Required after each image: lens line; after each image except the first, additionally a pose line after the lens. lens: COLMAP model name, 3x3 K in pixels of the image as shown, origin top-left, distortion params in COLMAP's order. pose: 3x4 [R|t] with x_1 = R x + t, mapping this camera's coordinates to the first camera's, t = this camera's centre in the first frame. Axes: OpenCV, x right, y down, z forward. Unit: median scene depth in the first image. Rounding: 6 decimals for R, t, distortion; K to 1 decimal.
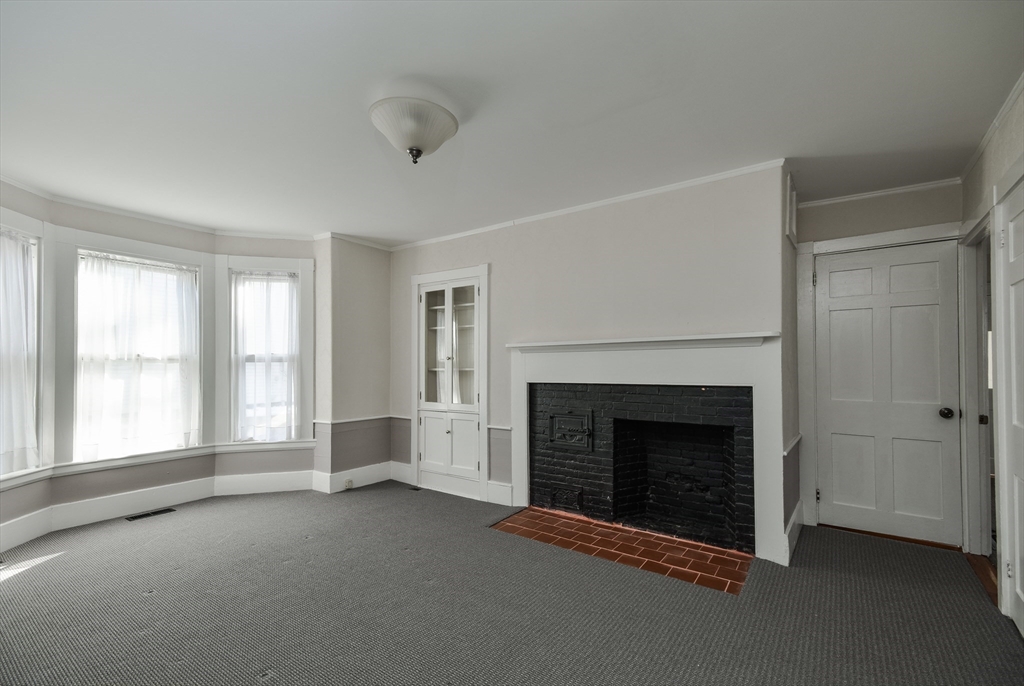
lens RADIAL K [[444.0, 0, 527.6], [0, 444.0, 366.1], [0, 0, 1]] dist [0.035006, 0.000126]
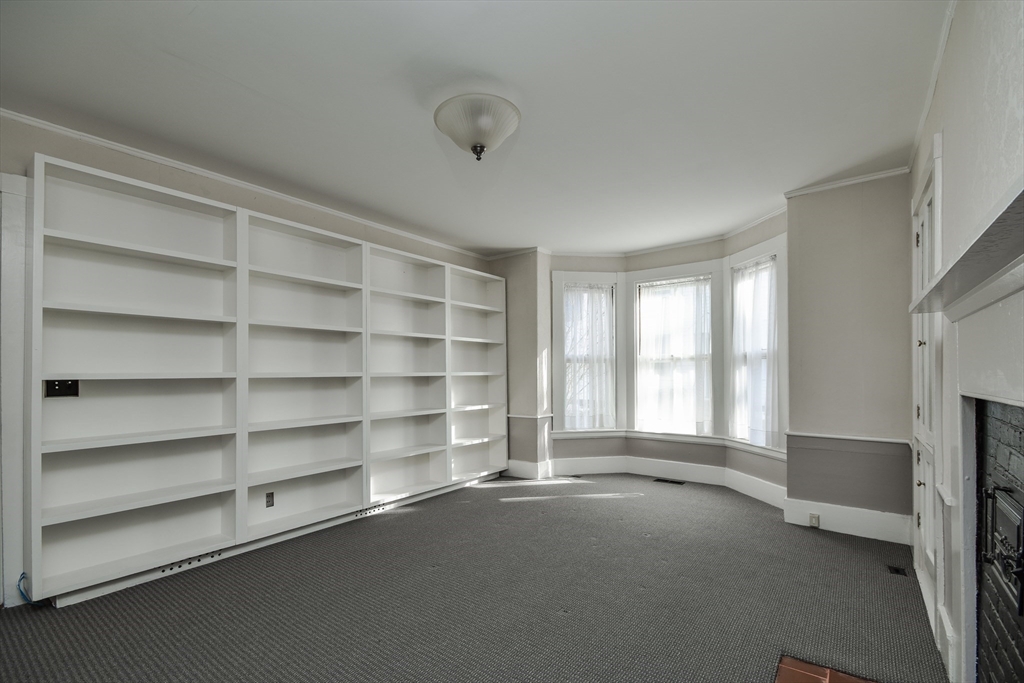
lens RADIAL K [[443.2, 0, 512.2], [0, 443.2, 371.1], [0, 0, 1]] dist [0.000994, 0.000063]
pose [[-0.044541, 0.005399, -0.998993, 0.403122], [0.008954, 0.999947, 0.005005, 0.008477], [0.998967, -0.008722, -0.044587, 0.603873]]
